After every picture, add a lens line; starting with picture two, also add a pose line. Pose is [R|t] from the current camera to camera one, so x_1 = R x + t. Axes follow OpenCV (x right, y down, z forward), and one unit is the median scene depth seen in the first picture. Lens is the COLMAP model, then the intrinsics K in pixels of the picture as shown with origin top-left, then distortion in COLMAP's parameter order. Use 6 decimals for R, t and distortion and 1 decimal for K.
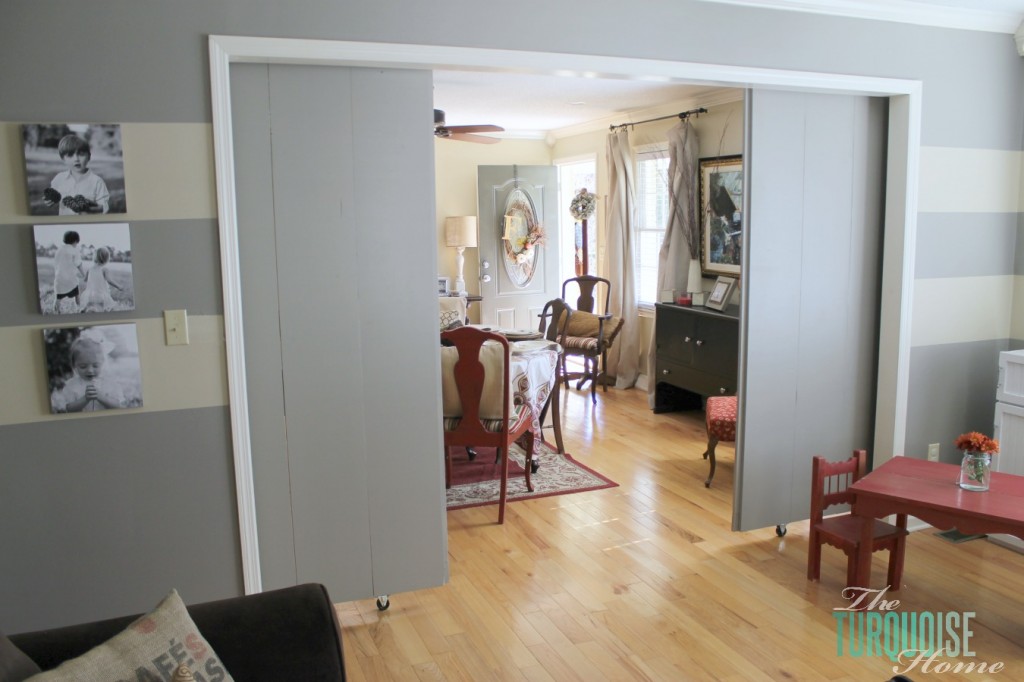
lens RADIAL K [[877.2, 0, 512.1], [0, 877.2, 353.0], [0, 0, 1]] dist [-0.166681, 0.163365]
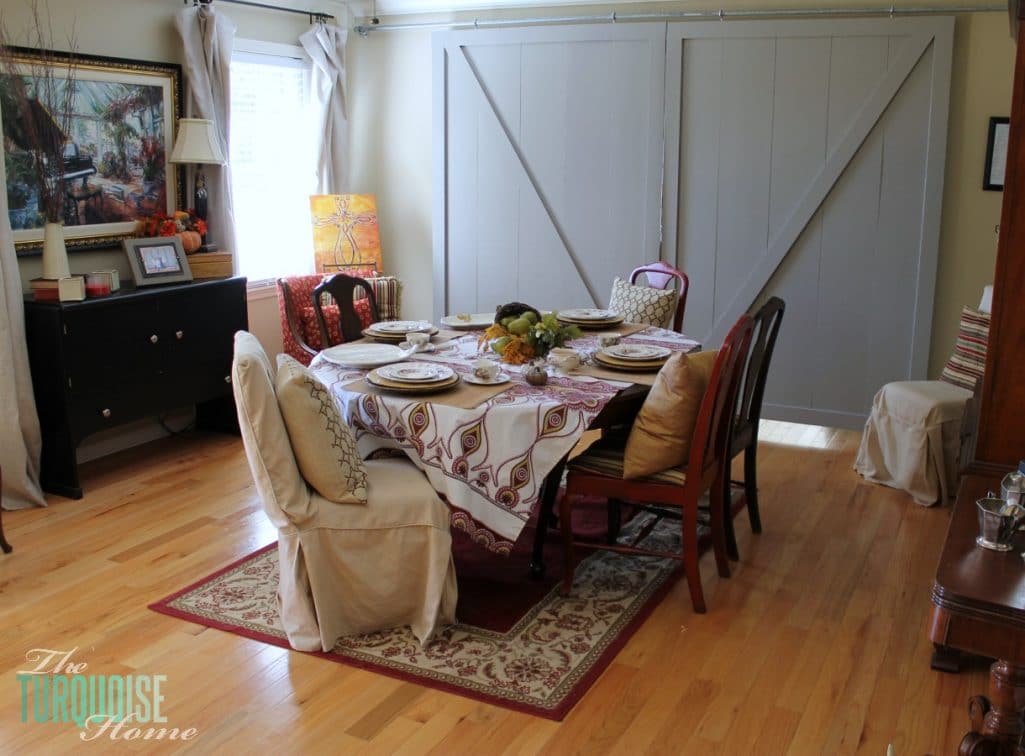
lens RADIAL K [[1028.0, 0, 512.5], [0, 1028.0, 378.0], [0, 0, 1]] dist [-0.004354, -0.005109]
pose [[-0.677056, -0.139199, 0.722647, -0.526858], [0.128588, 0.944467, 0.302403, -0.180297], [-0.724610, 0.297667, -0.621558, 1.247594]]
